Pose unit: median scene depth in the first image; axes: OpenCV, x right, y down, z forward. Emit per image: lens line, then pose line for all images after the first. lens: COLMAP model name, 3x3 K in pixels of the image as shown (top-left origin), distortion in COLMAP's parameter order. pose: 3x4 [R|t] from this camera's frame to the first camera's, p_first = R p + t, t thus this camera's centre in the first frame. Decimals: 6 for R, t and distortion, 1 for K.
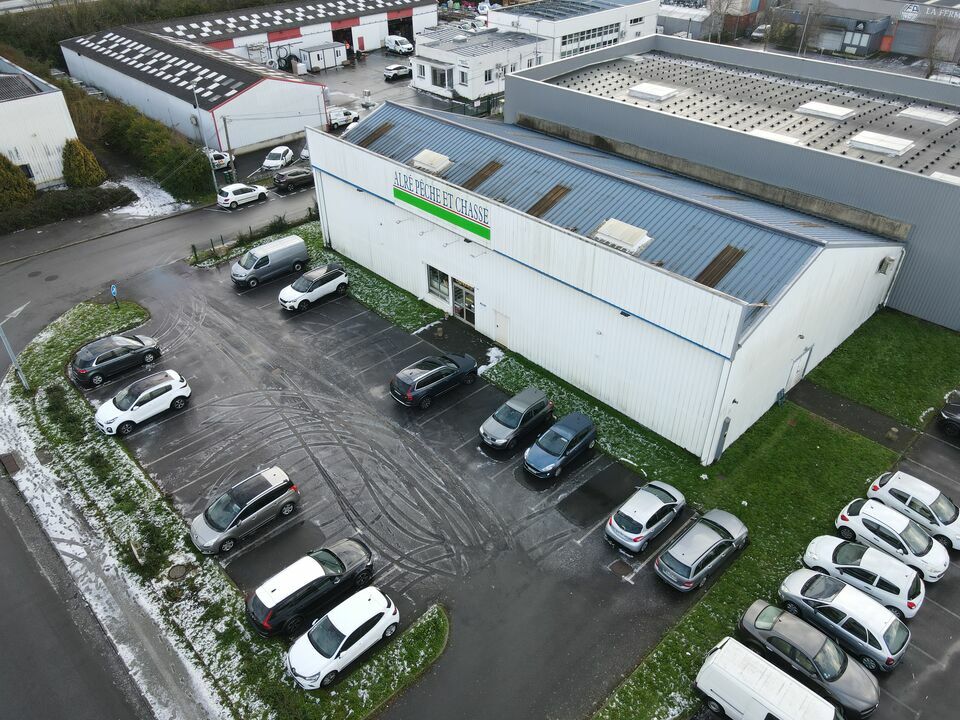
lens RADIAL K [[705.5, 0, 475.9], [0, 705.5, 360.9], [0, 0, 1]] dist [0.032294, -0.019581]
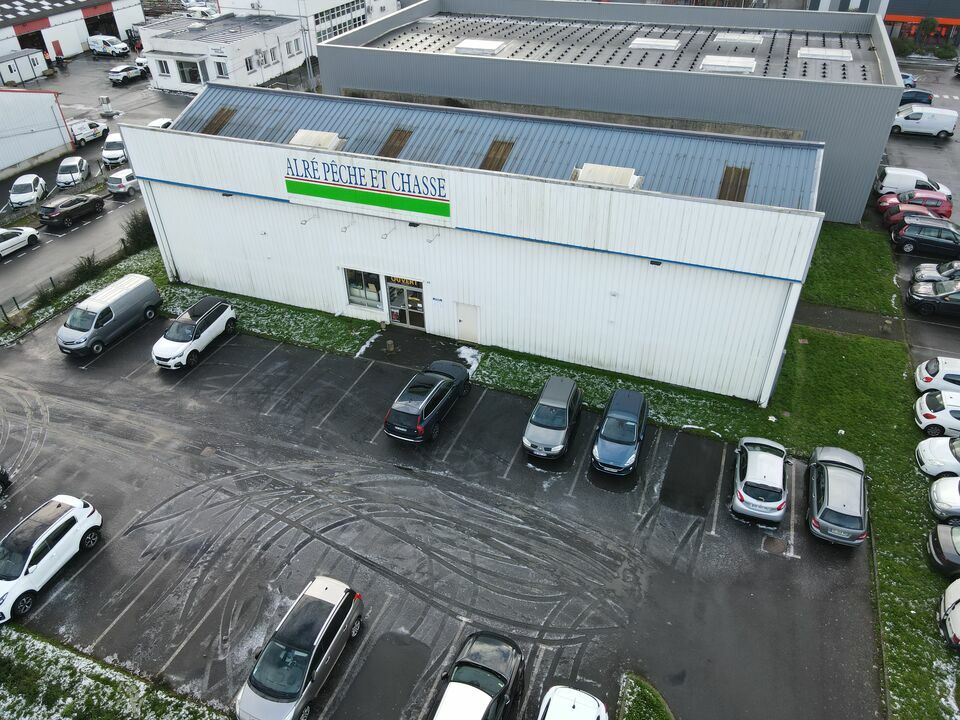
lens RADIAL K [[705.5, 0, 476.7], [0, 705.5, 358.5], [0, 0, 1]] dist [0.032294, -0.019581]
pose [[0.905211, -0.252549, 0.341778, -0.276381], [0.254326, 0.966274, 0.040415, -0.039251], [-0.340458, 0.050339, 0.938911, 0.239904]]
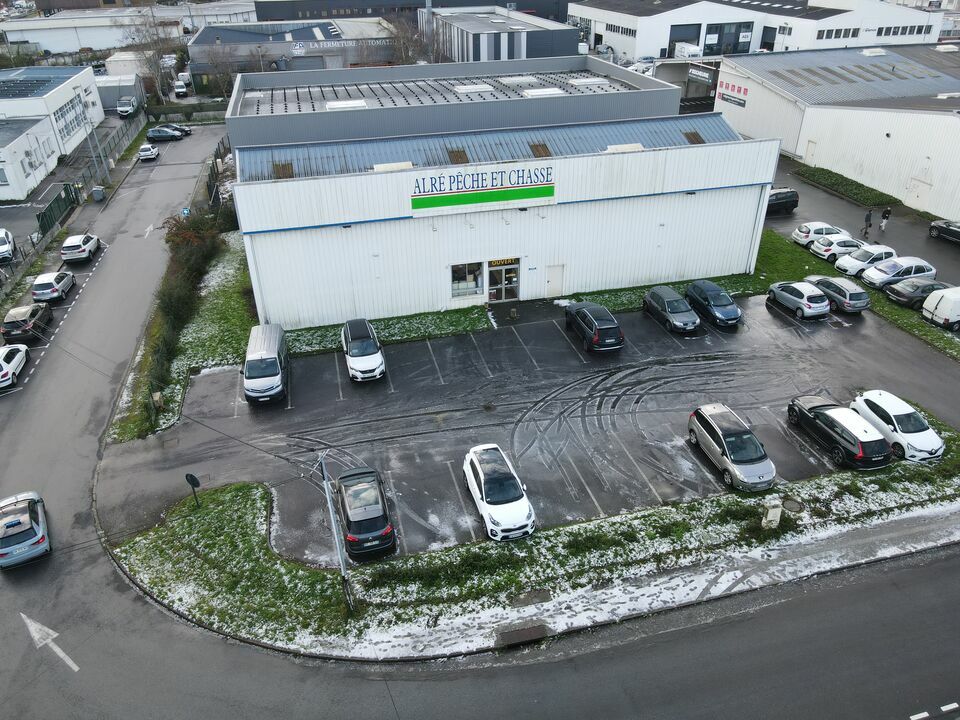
lens RADIAL K [[705.5, 0, 479.7], [0, 705.5, 359.4], [0, 0, 1]] dist [0.032294, -0.019581]
pose [[0.491929, -0.437502, 0.752727, -0.983561], [0.516628, 0.842592, 0.152103, -0.186619], [-0.700787, 0.314056, 0.640521, 0.471646]]
